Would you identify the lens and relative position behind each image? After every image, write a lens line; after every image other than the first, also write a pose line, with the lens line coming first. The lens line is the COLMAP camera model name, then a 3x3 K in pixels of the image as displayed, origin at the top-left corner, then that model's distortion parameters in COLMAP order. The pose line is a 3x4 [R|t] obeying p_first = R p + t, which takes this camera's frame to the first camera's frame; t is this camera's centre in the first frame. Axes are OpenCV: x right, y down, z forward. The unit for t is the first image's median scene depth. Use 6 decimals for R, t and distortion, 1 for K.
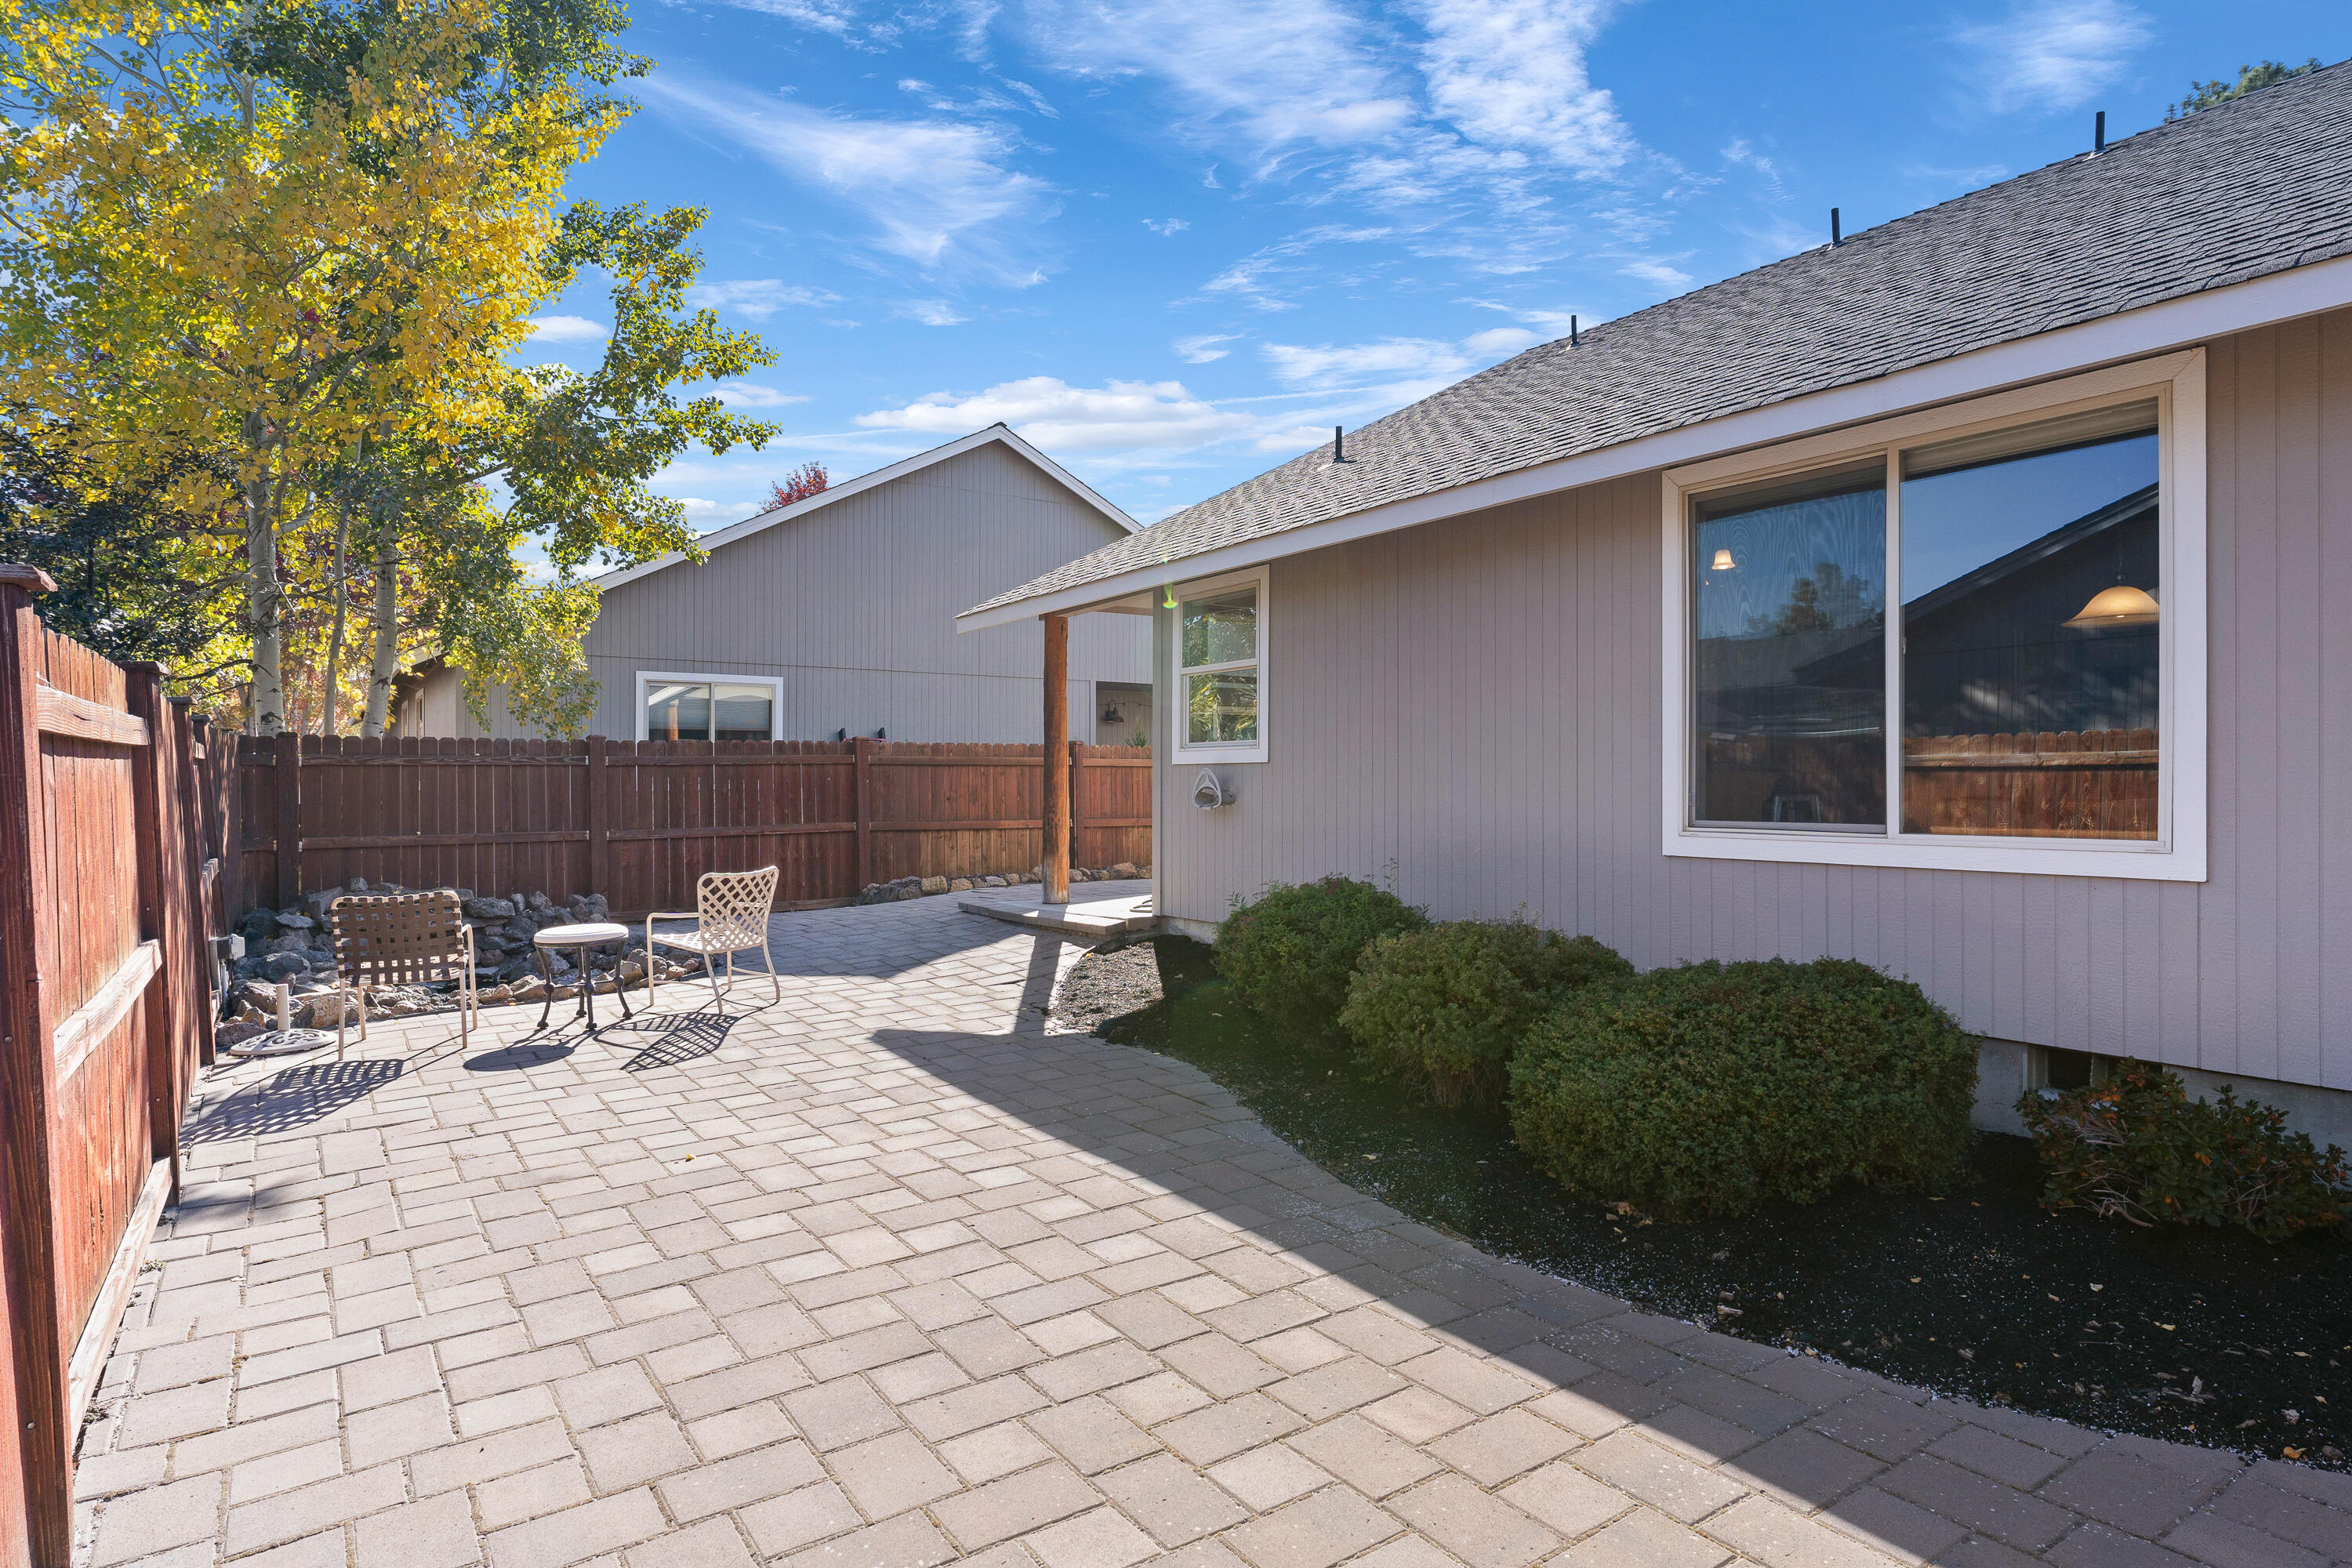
lens RADIAL K [[1300.2, 0, 1178.8], [0, 1300.2, 779.7], [0, 0, 1]] dist [-0.002665, -0.001448]
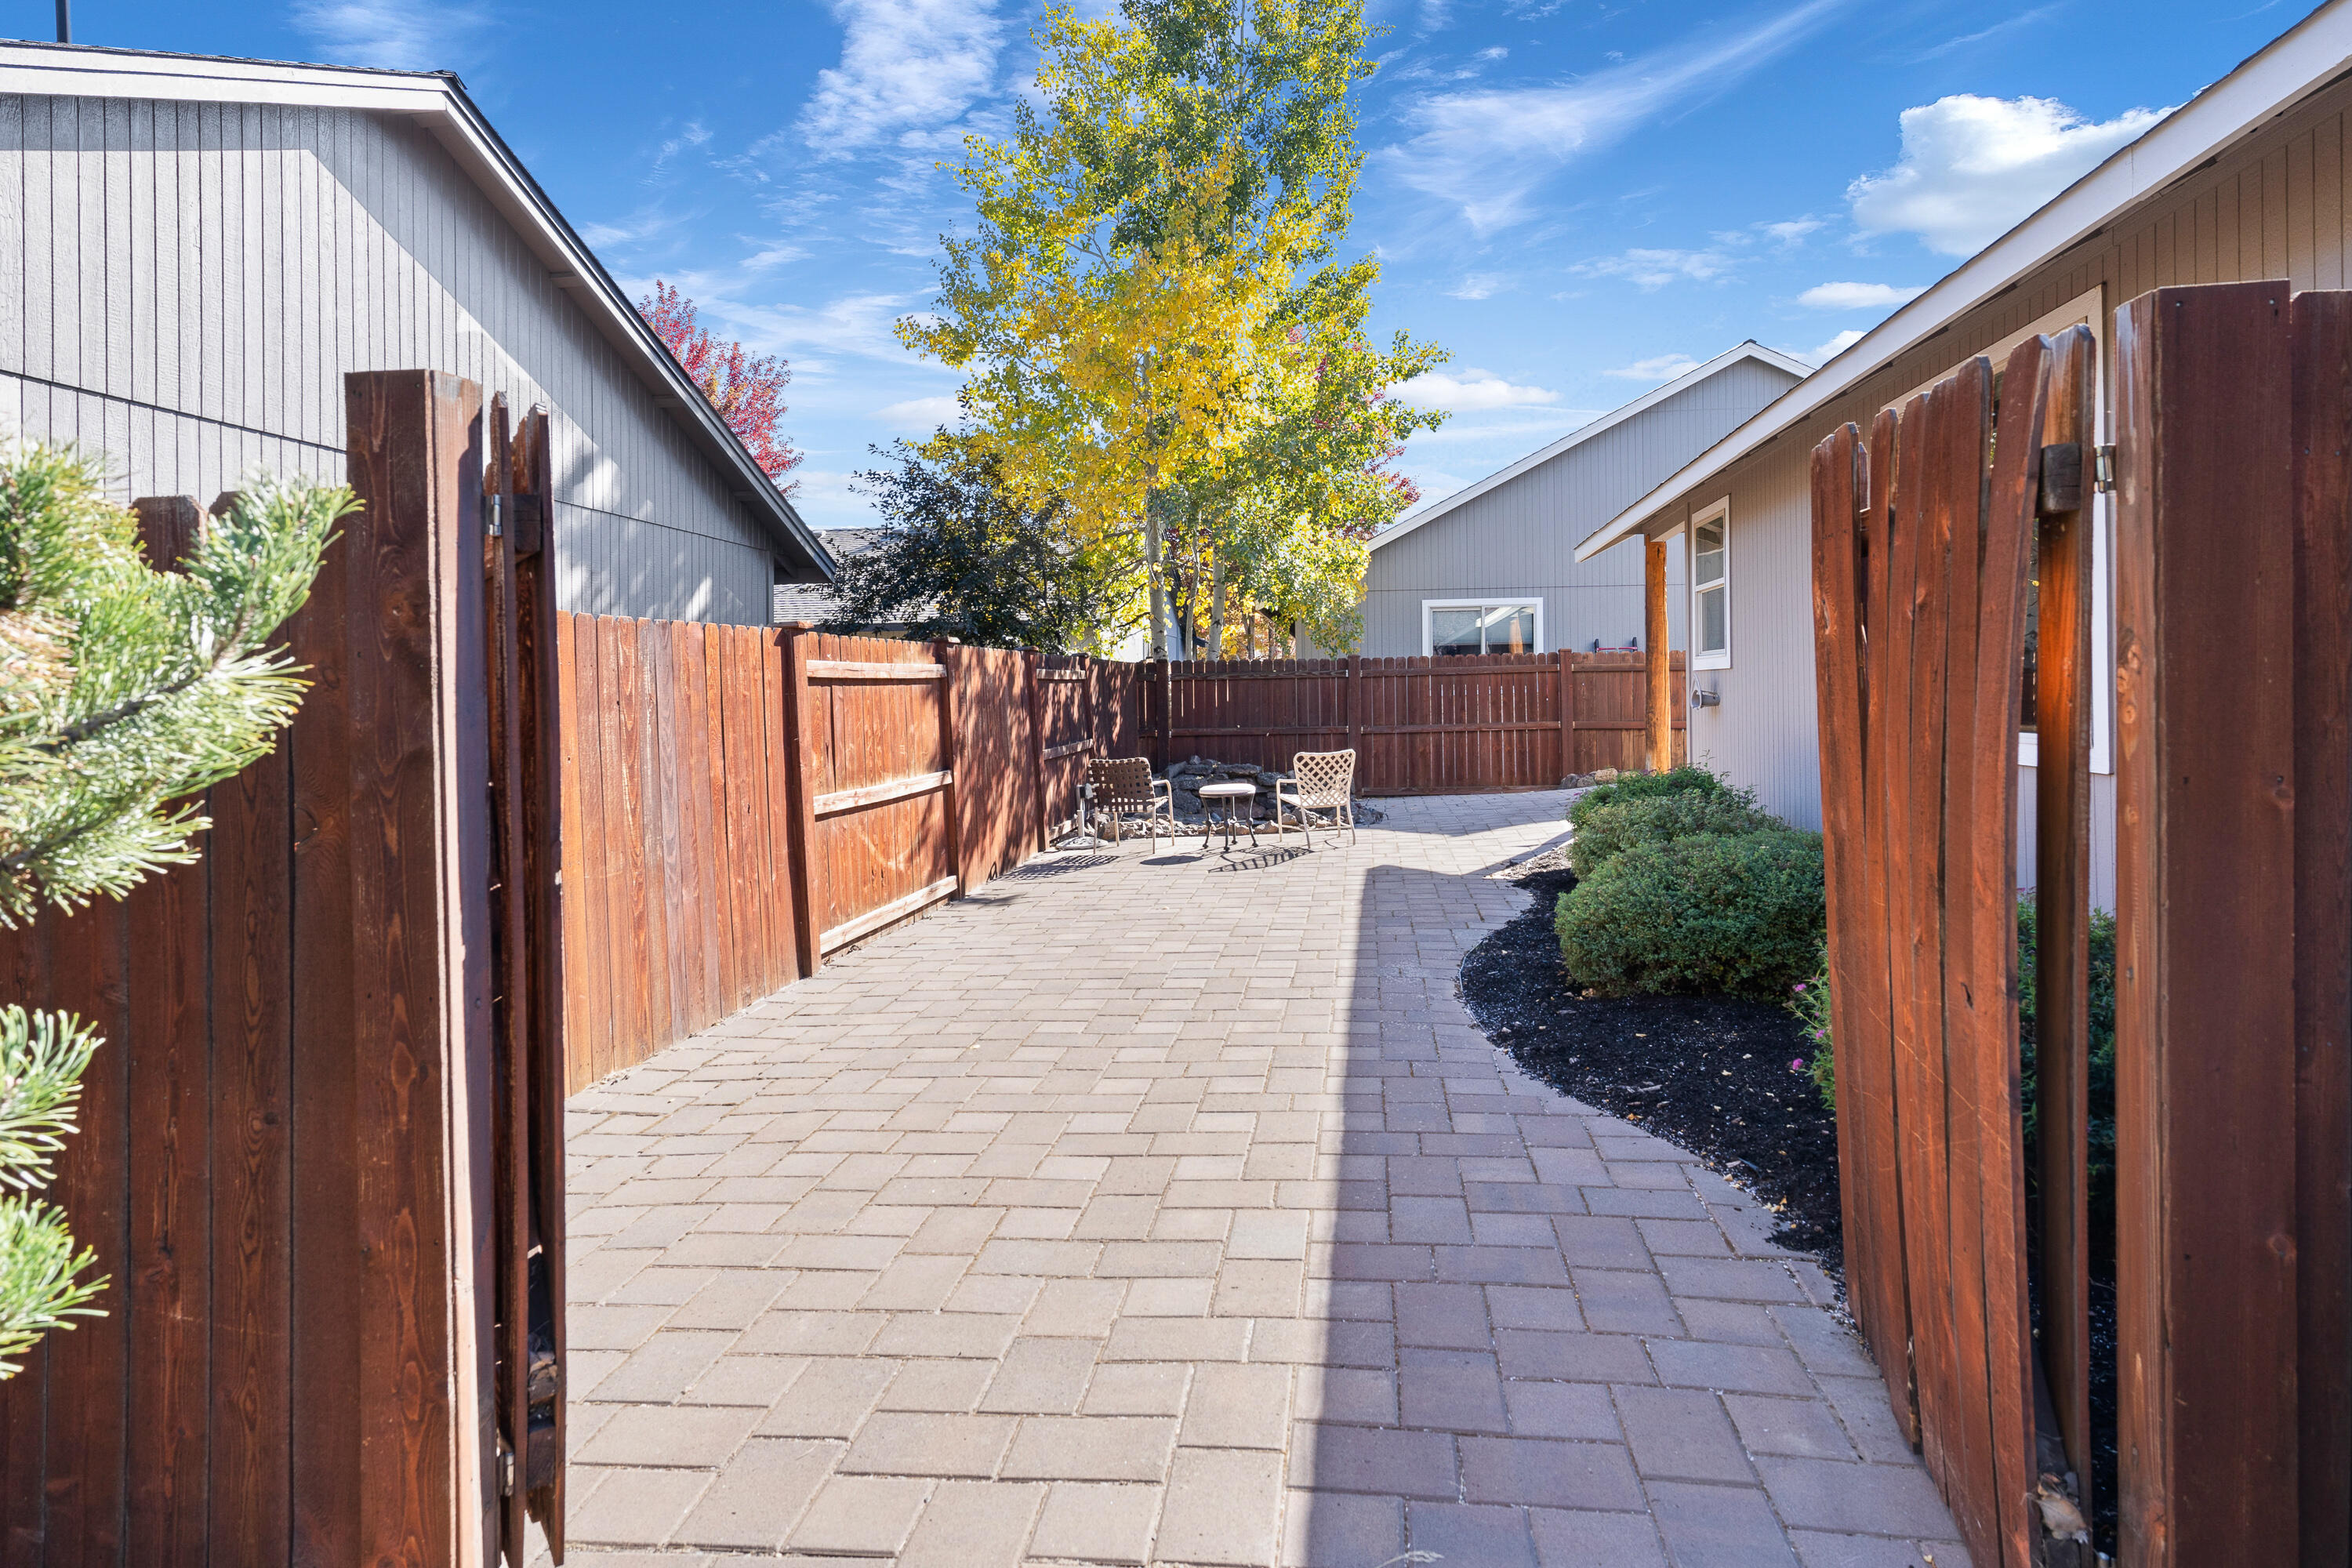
lens RADIAL K [[1300.2, 0, 1215.5], [0, 1300.2, 696.8], [0, 0, 1]] dist [-0.002665, -0.001448]
pose [[0.756190, -0.006334, -0.654321, 0.352227], [0.013710, 0.999887, 0.006165, -0.001474], [0.654208, -0.013633, 0.756192, -0.118145]]
